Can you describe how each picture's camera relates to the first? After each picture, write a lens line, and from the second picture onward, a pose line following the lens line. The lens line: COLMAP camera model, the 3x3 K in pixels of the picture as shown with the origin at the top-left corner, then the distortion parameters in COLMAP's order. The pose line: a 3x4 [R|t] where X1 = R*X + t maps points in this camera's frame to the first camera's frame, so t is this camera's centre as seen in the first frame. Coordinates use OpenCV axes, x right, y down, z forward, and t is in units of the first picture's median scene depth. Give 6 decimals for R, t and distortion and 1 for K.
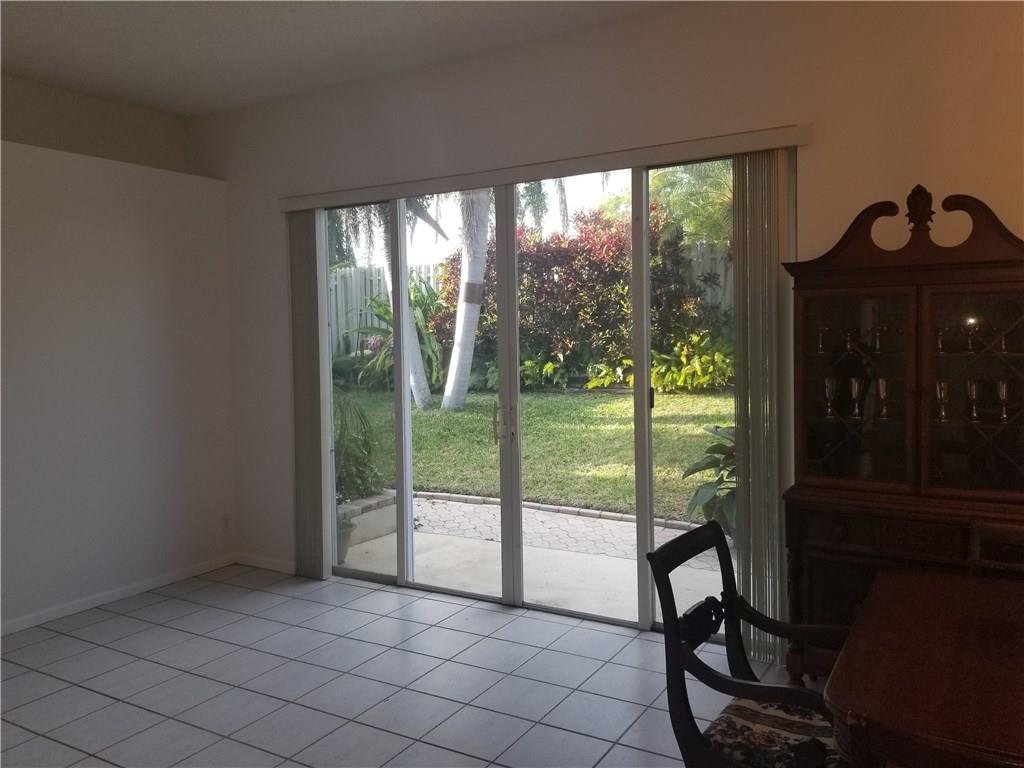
lens RADIAL K [[797.3, 0, 512.0], [0, 797.3, 384.0], [0, 0, 1]] dist [0.007205, 0.003309]
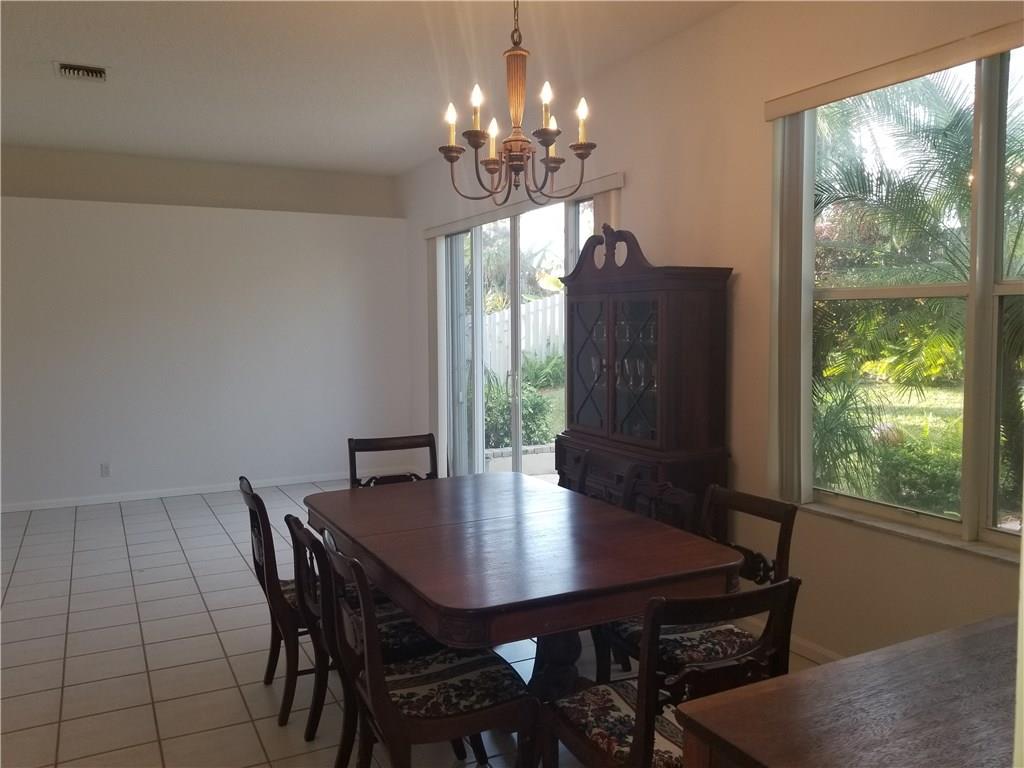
lens RADIAL K [[797.3, 0, 512.0], [0, 797.3, 384.0], [0, 0, 1]] dist [0.007205, 0.003309]
pose [[0.855995, 0.048678, -0.514687, 0.300151], [-0.039406, 0.998804, 0.028927, 0.001600], [0.515479, -0.004479, 0.856890, -0.088722]]
